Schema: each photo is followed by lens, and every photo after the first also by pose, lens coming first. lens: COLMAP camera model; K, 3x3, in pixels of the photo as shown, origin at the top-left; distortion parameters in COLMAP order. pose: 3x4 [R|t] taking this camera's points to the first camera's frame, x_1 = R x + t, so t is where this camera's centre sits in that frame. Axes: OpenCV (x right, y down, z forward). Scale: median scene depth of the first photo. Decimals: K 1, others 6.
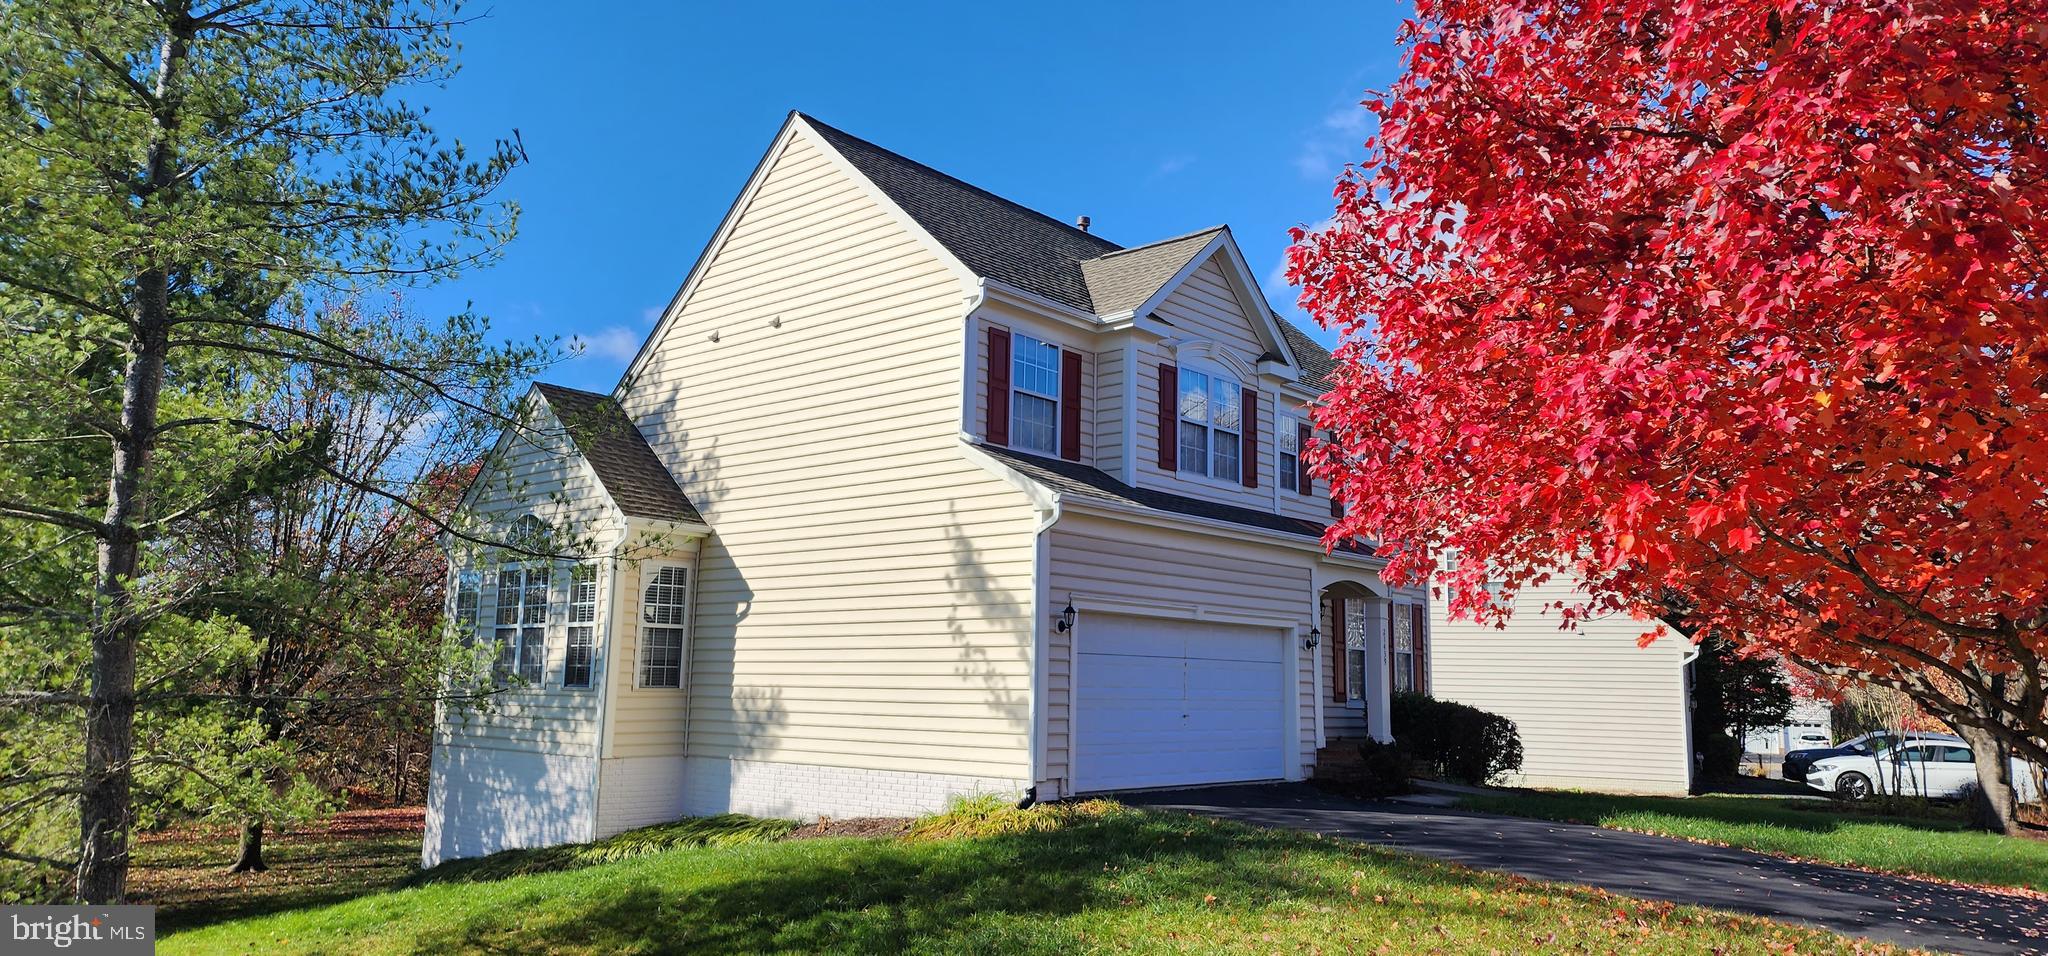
lens RADIAL K [[1408.5, 0, 1024.0], [0, 1408.5, 478.0], [0, 0, 1]] dist [0.000698, -0.000232]
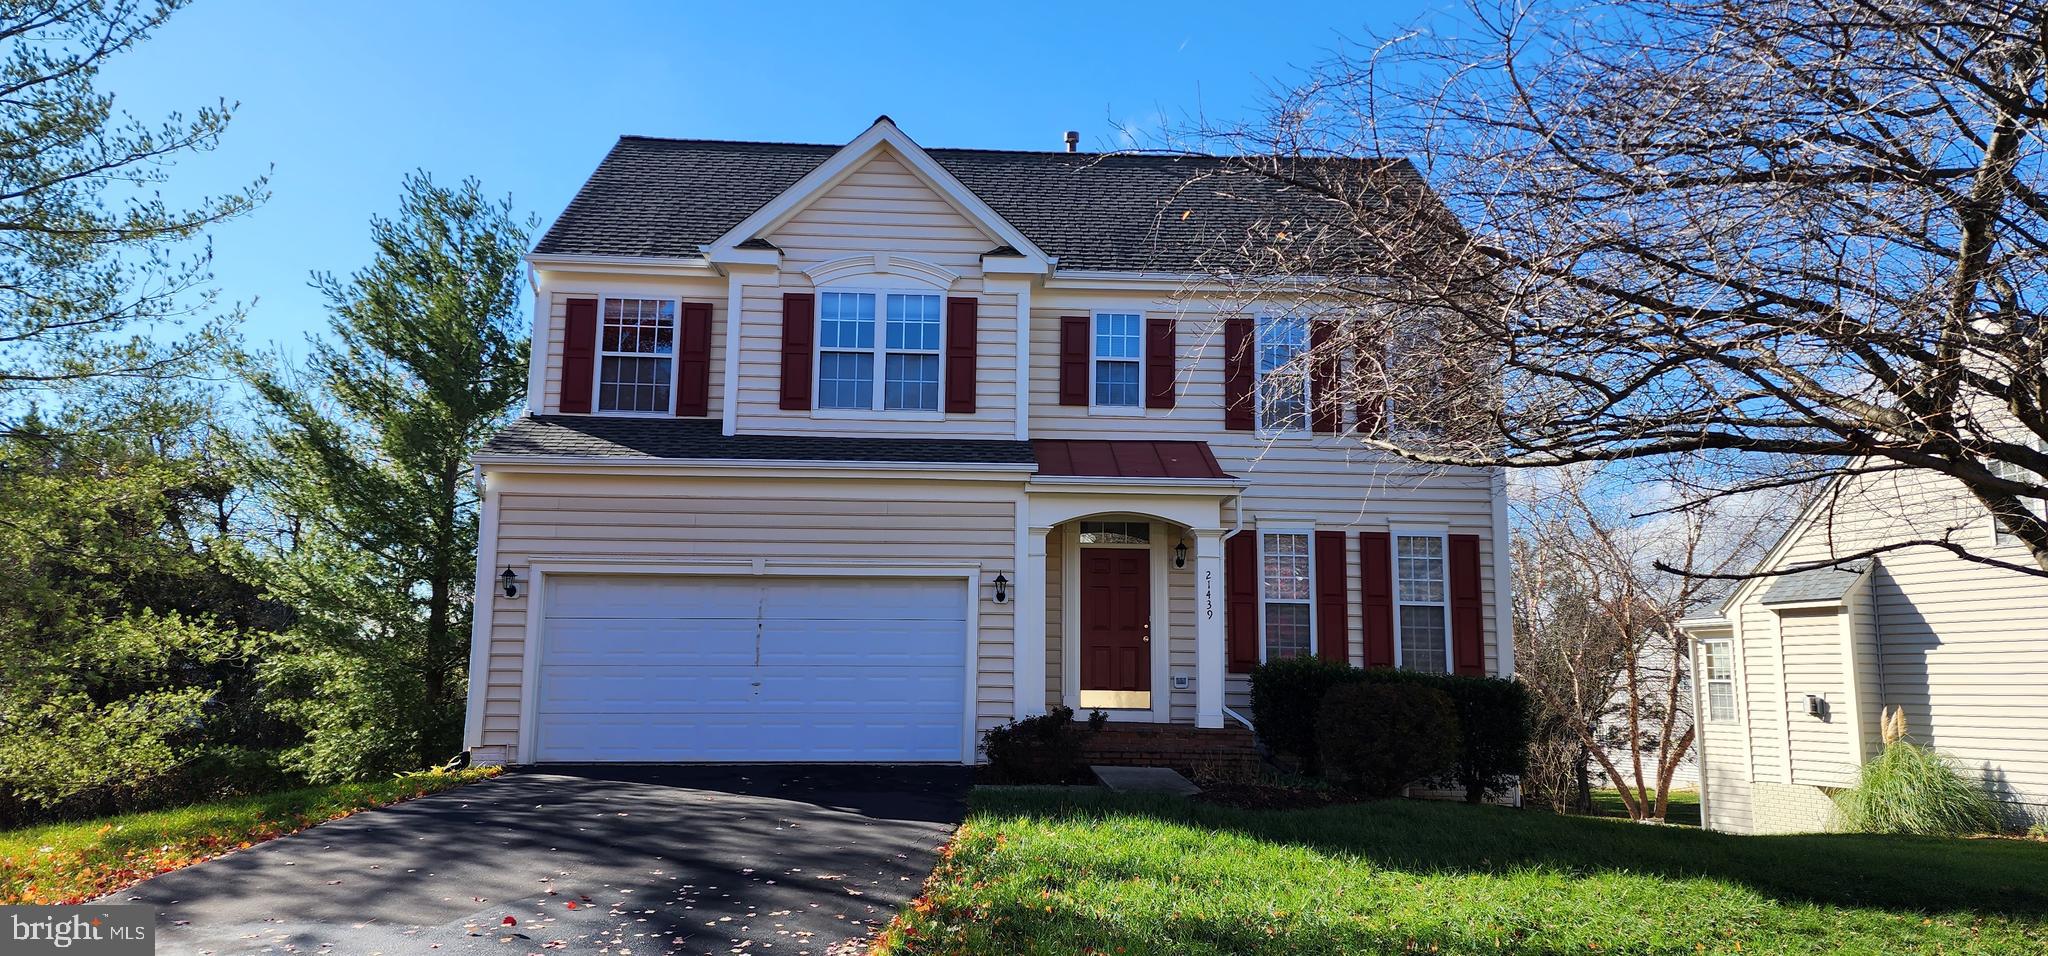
lens RADIAL K [[1408.5, 0, 1024.0], [0, 1408.5, 478.0], [0, 0, 1]] dist [0.000698, -0.000232]
pose [[0.720802, -0.122107, -0.682301, 0.776435], [0.109075, 0.992078, -0.062315, 0.103929], [0.684505, -0.029505, 0.728411, 0.434860]]
